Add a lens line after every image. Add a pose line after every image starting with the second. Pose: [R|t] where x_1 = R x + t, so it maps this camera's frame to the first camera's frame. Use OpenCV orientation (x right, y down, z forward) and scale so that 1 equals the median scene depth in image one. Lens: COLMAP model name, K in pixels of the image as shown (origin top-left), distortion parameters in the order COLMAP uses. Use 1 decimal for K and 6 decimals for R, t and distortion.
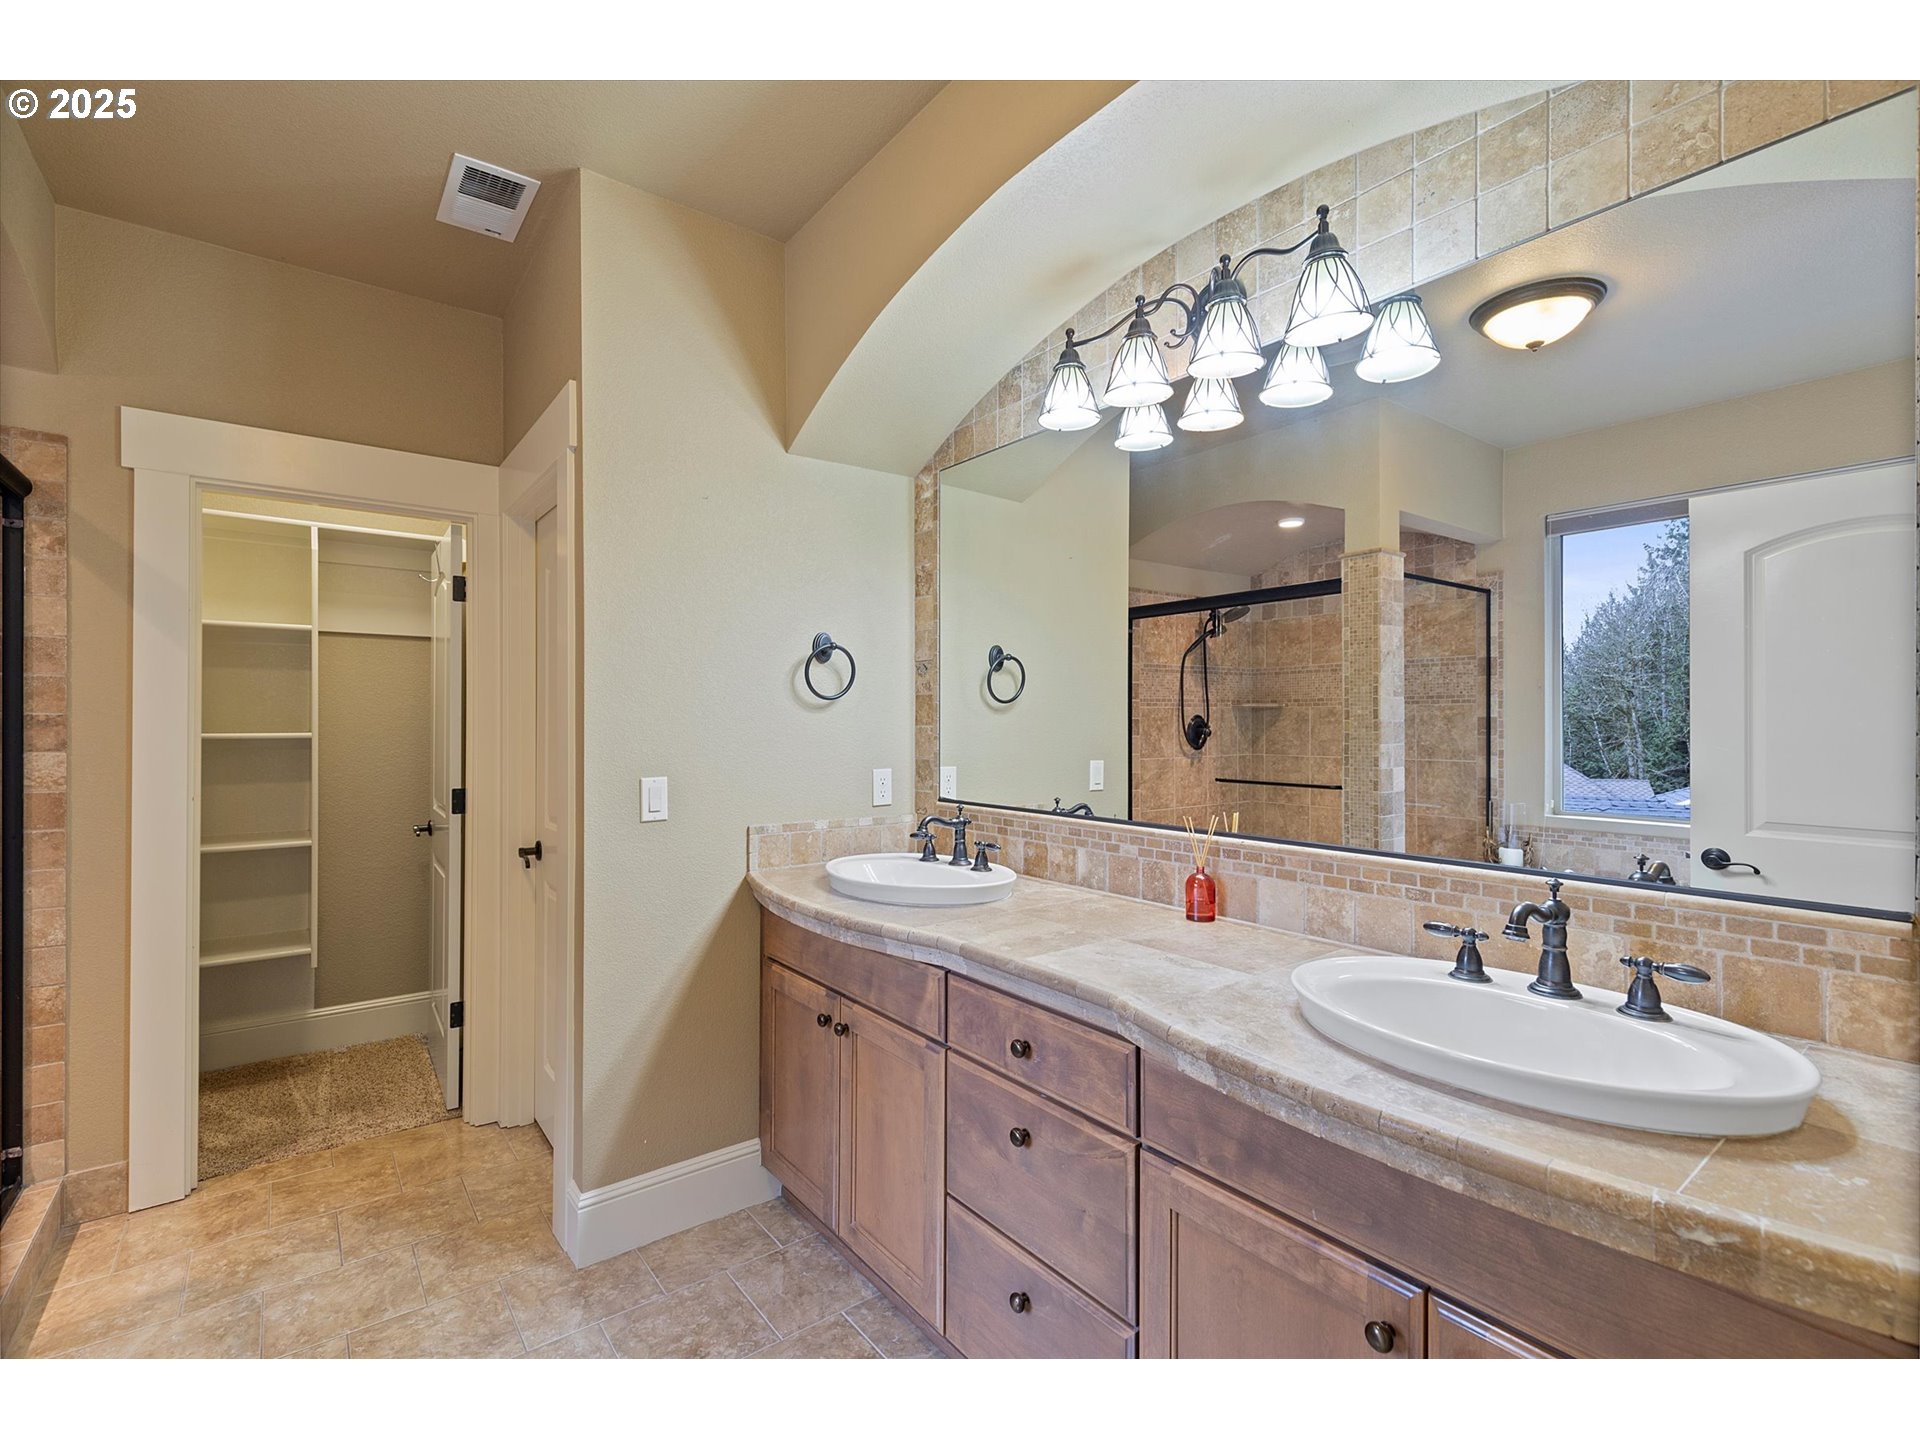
lens RADIAL K [[877.6, 0, 929.2], [0, 877.6, 716.2], [0, 0, 1]] dist [0.008187, -0.001031]
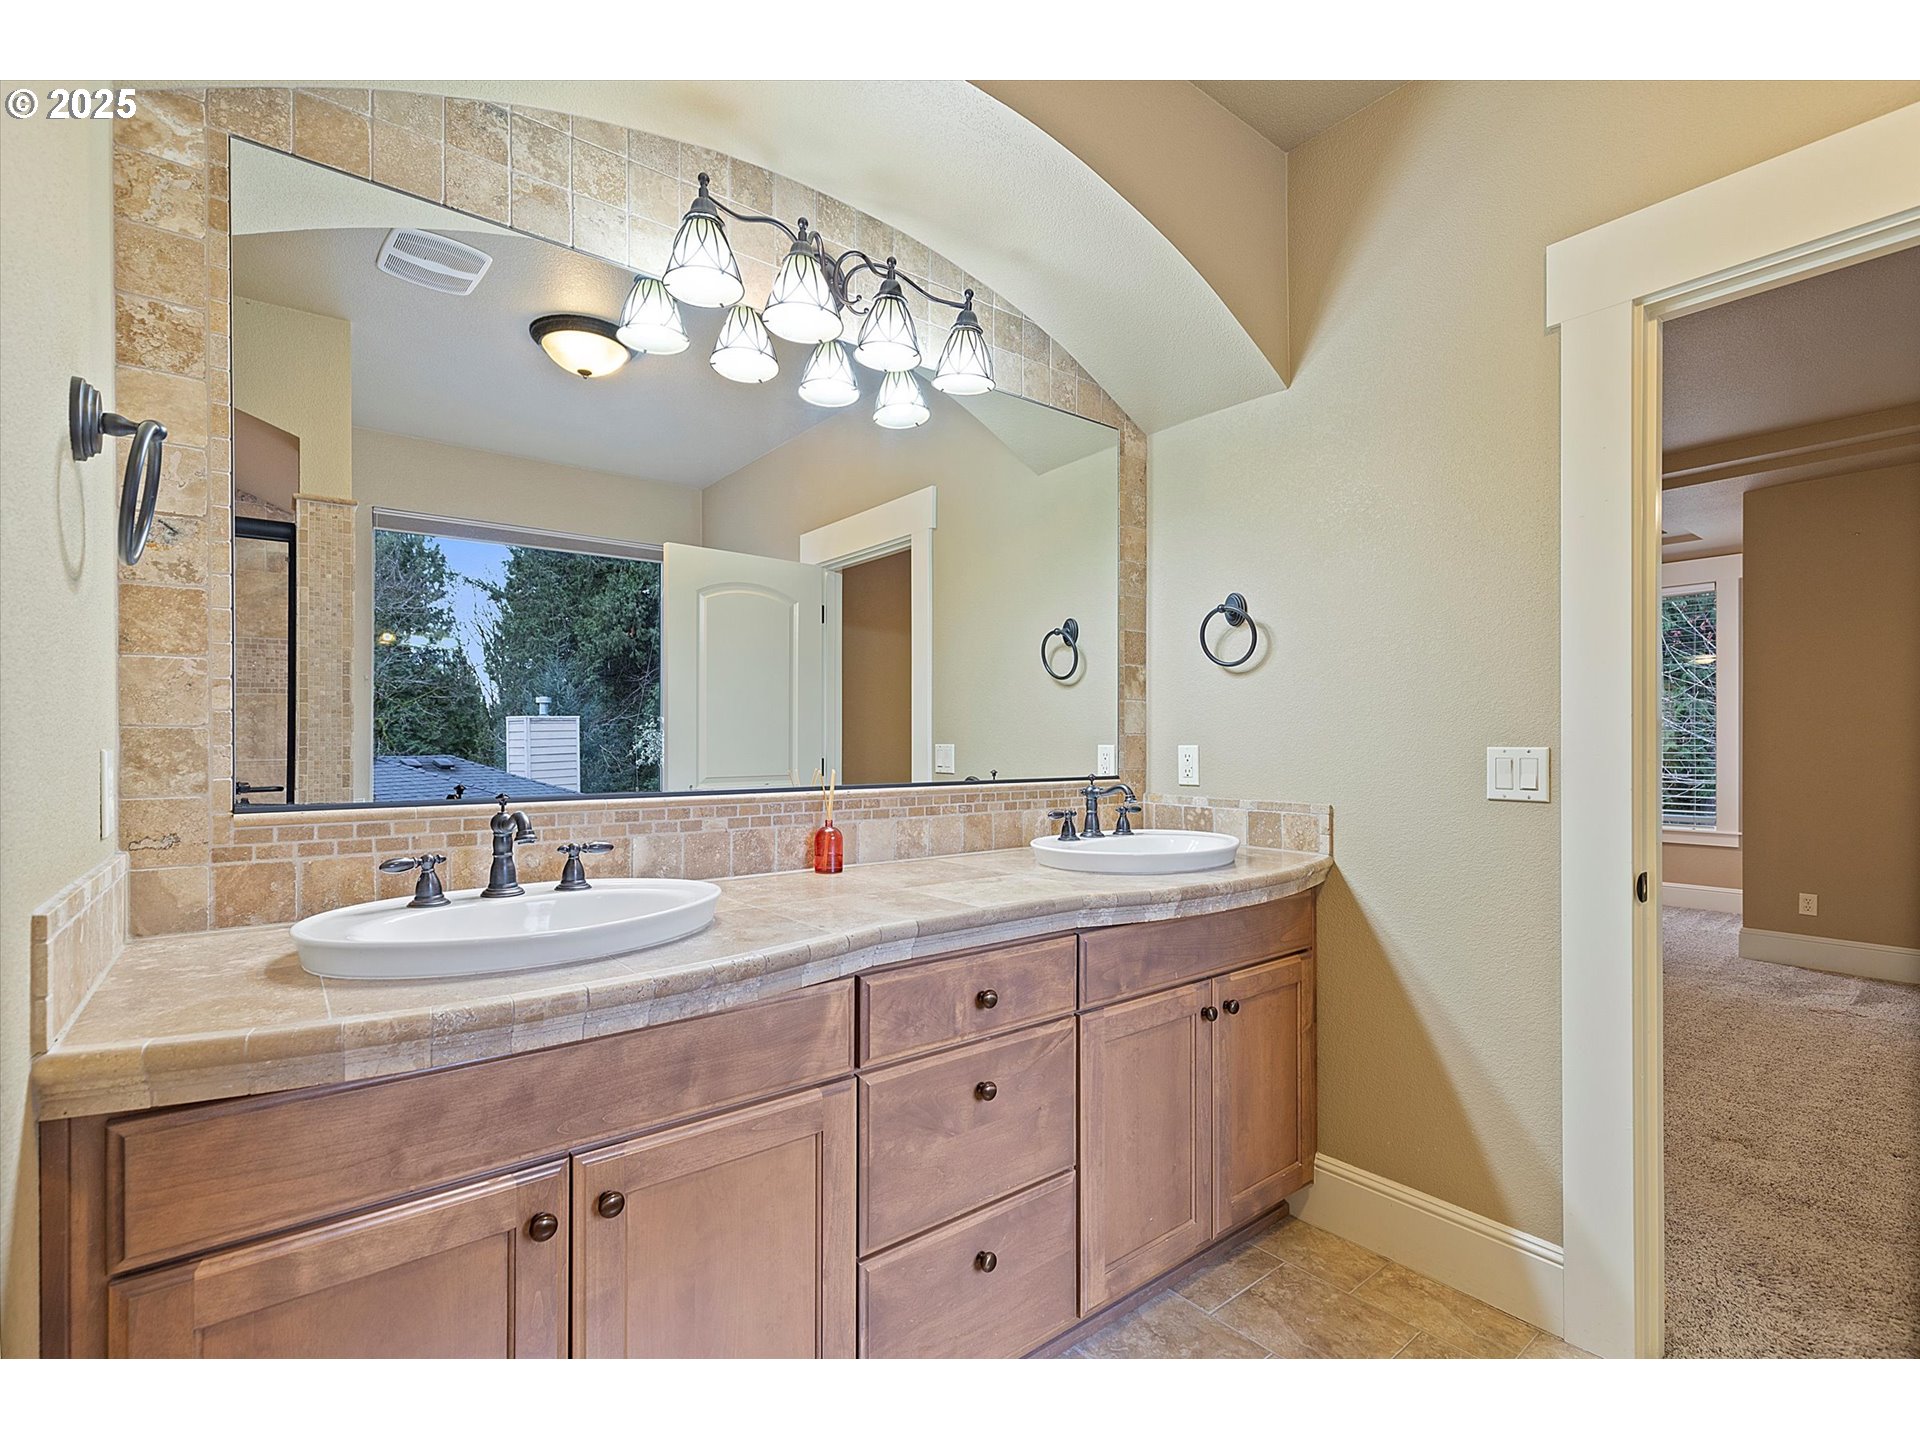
lens RADIAL K [[877.6, 0, 956.3], [0, 877.6, 739.9], [0, 0, 1]] dist [0.008187, -0.001031]
pose [[-0.043726, 0.004453, 0.999034, -0.621904], [-0.003621, 0.999983, -0.004616, 0.071234], [-0.999037, -0.003819, -0.043709, 0.779144]]
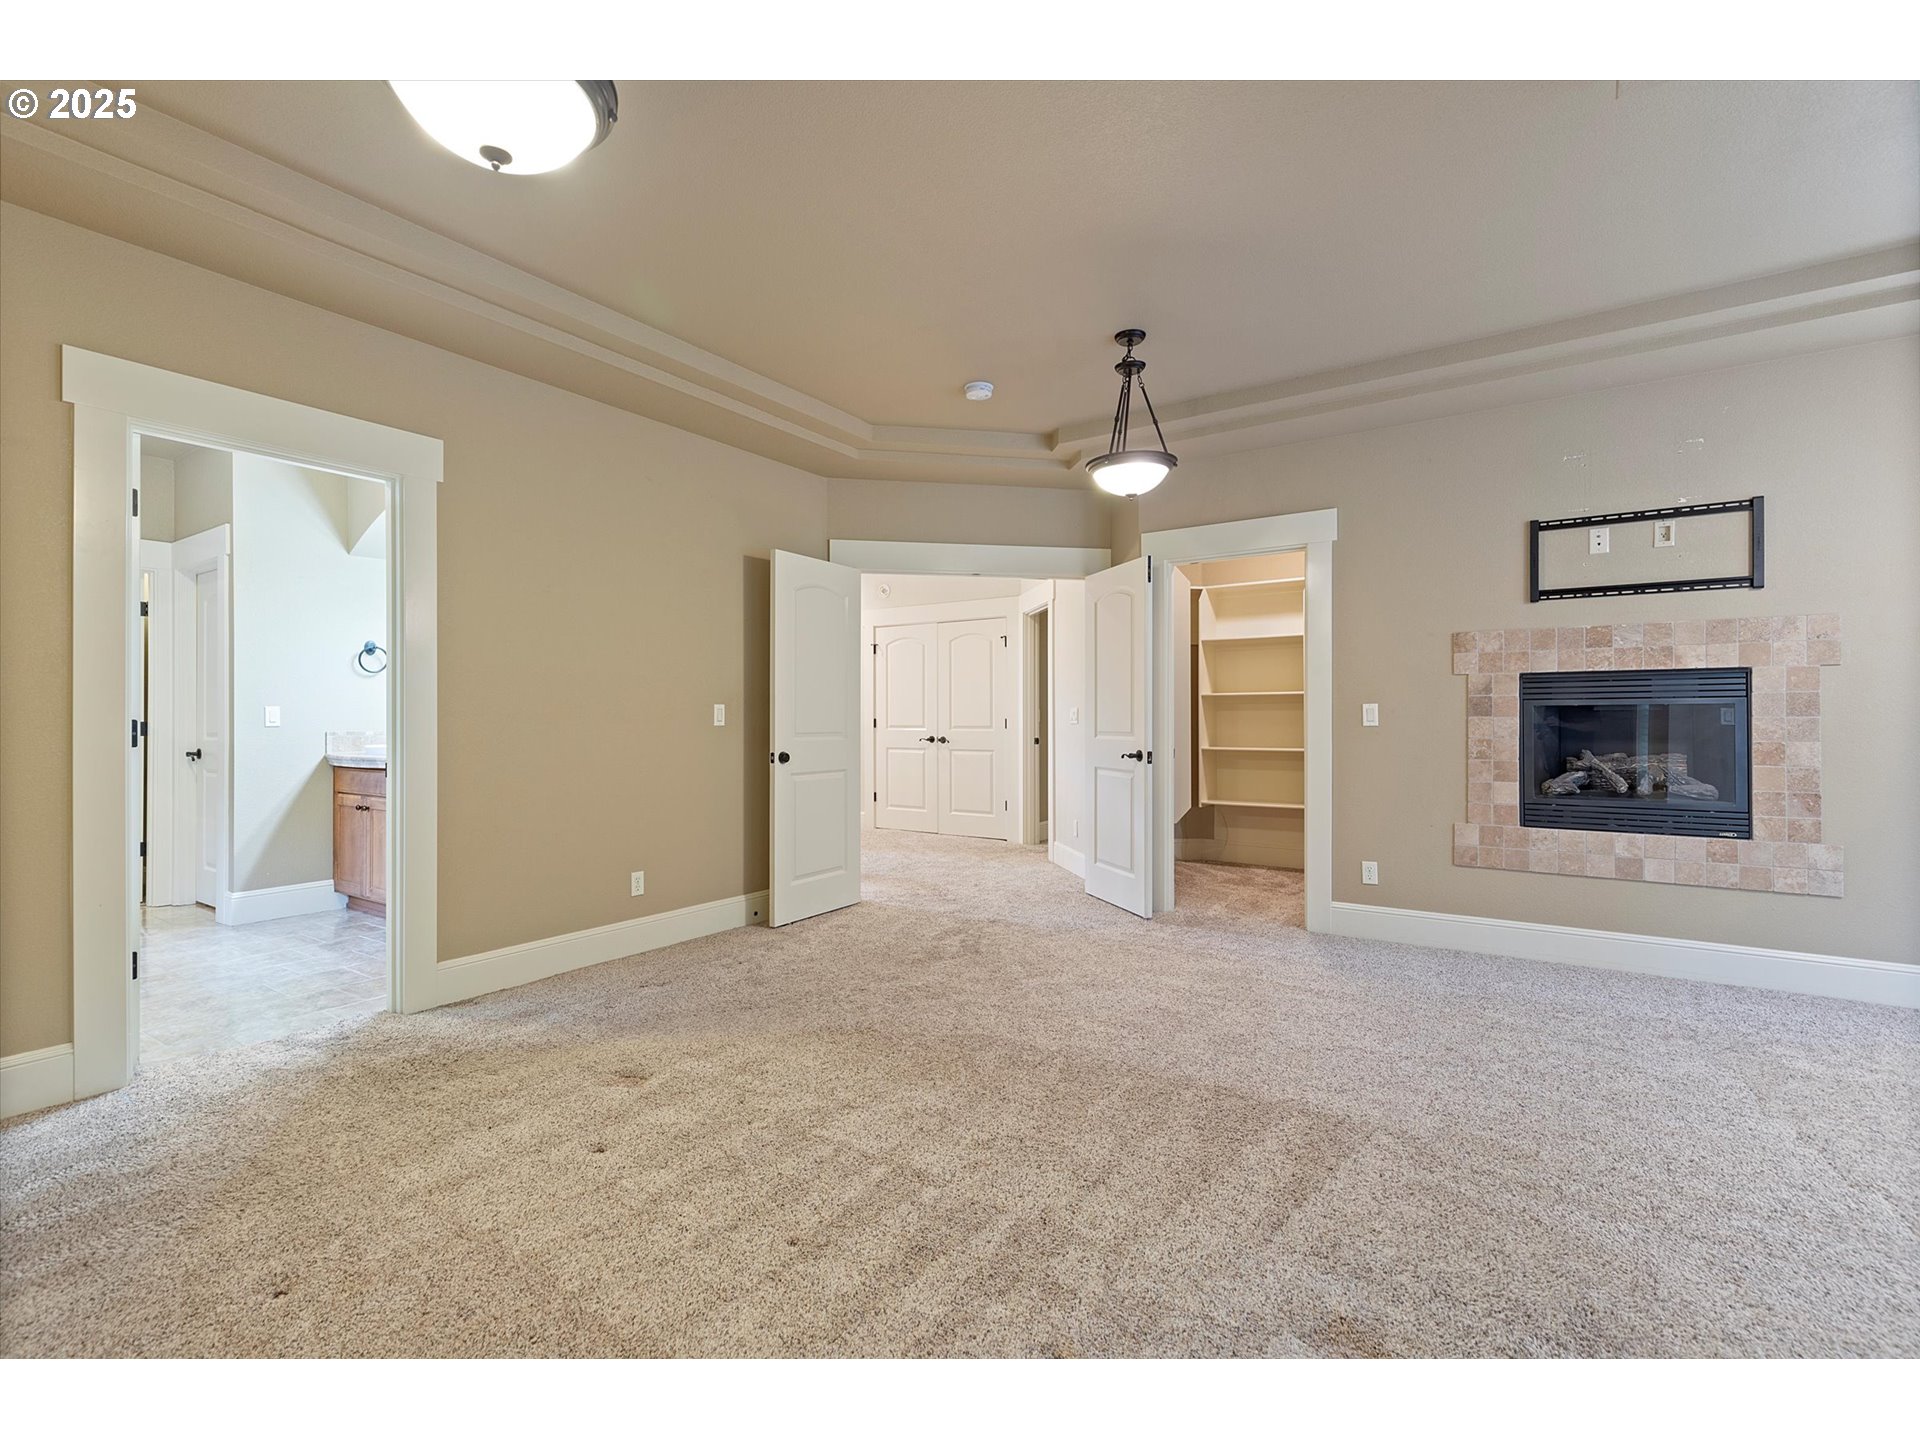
lens RADIAL K [[877.6, 0, 939.6], [0, 877.6, 710.9], [0, 0, 1]] dist [0.008187, -0.001031]
pose [[0.945904, 0.000500, 0.324446, 0.584469], [-0.001783, 0.999992, 0.003658, 0.075205], [-0.324441, -0.004038, 0.945897, -1.730061]]
